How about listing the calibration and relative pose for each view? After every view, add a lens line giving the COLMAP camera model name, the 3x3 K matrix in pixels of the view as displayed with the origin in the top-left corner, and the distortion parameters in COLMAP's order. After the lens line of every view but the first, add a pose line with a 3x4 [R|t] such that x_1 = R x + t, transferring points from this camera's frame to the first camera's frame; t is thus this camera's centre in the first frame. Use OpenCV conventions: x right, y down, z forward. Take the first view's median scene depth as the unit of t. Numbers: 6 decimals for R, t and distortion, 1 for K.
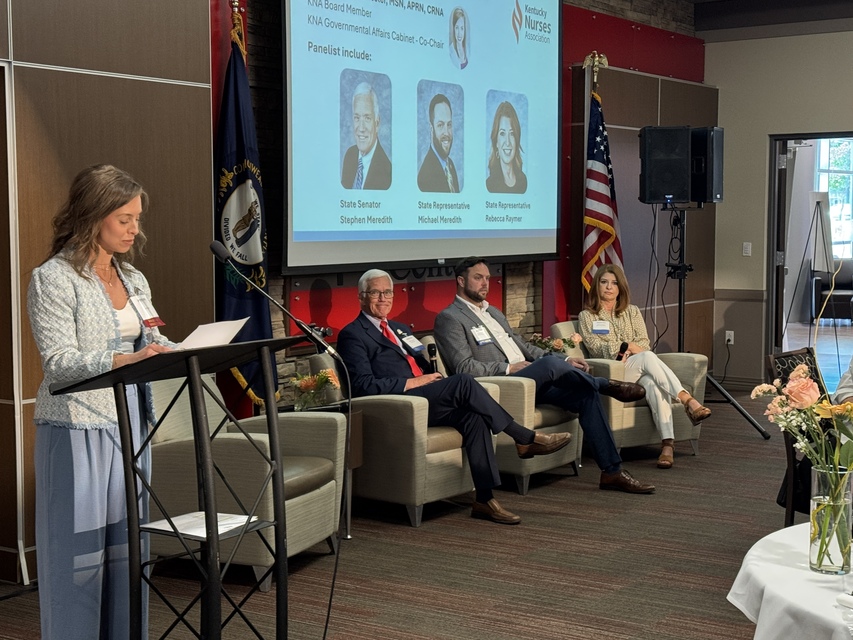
lens RADIAL K [[1404.5, 0, 394.1], [0, 1404.5, 361.2], [0, 0, 1]] dist [0.117627, 0.000000]
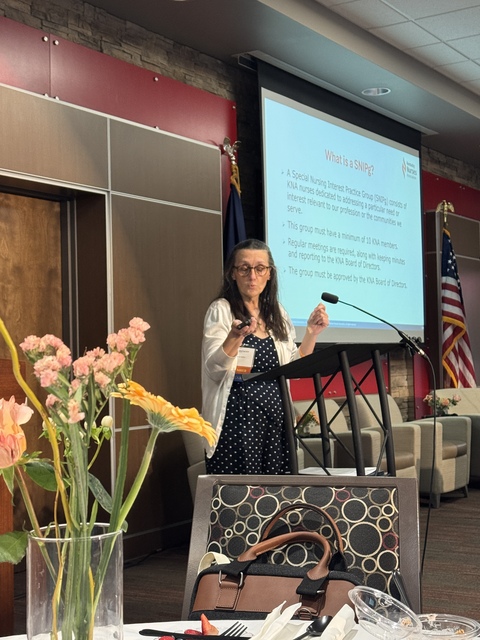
lens RADIAL K [[1049.5, 0, 242.0], [0, 1049.5, 338.8], [0, 0, 1]] dist [0.127209, 0.000000]
pose [[0.999395, -0.022281, 0.026694, -0.091013], [0.025242, 0.992894, -0.116291, 0.035075], [-0.023914, 0.116894, 0.992856, -0.022896]]
